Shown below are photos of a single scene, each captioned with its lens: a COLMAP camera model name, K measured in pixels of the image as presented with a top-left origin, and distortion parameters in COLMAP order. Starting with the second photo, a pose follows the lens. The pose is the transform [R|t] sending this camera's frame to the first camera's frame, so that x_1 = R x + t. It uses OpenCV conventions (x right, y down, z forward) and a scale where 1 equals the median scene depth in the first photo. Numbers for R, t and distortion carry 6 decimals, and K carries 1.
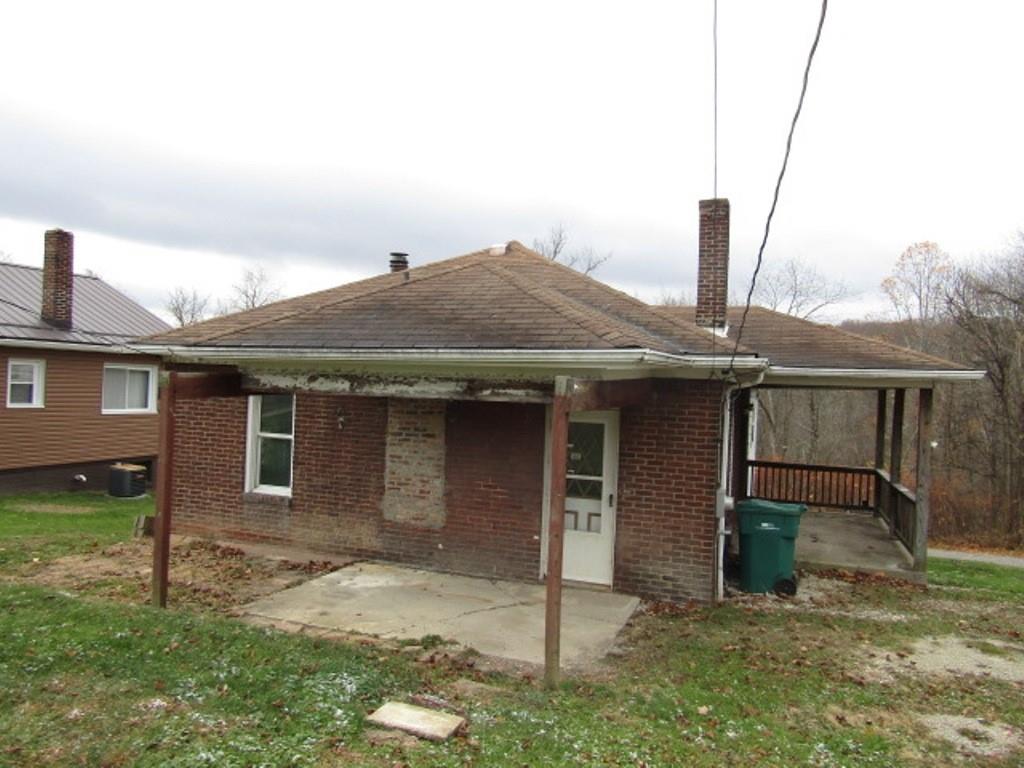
lens RADIAL K [[687.2, 0, 512.0], [0, 687.2, 384.0], [0, 0, 1]] dist [0.002333, 0.000751]
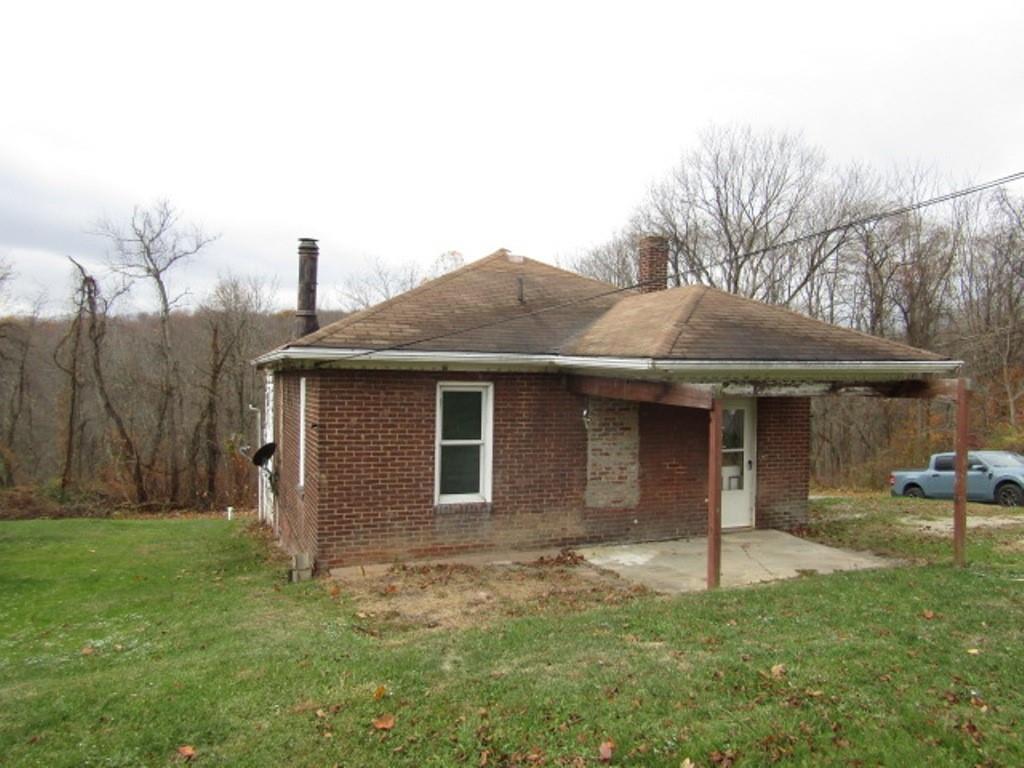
lens RADIAL K [[687.2, 0, 512.0], [0, 687.2, 384.0], [0, 0, 1]] dist [0.002333, 0.000751]
pose [[0.771120, -0.036646, 0.635634, -1.001292], [0.021307, 0.999268, 0.031762, -0.040900], [-0.636333, -0.010949, 0.771337, 0.228544]]
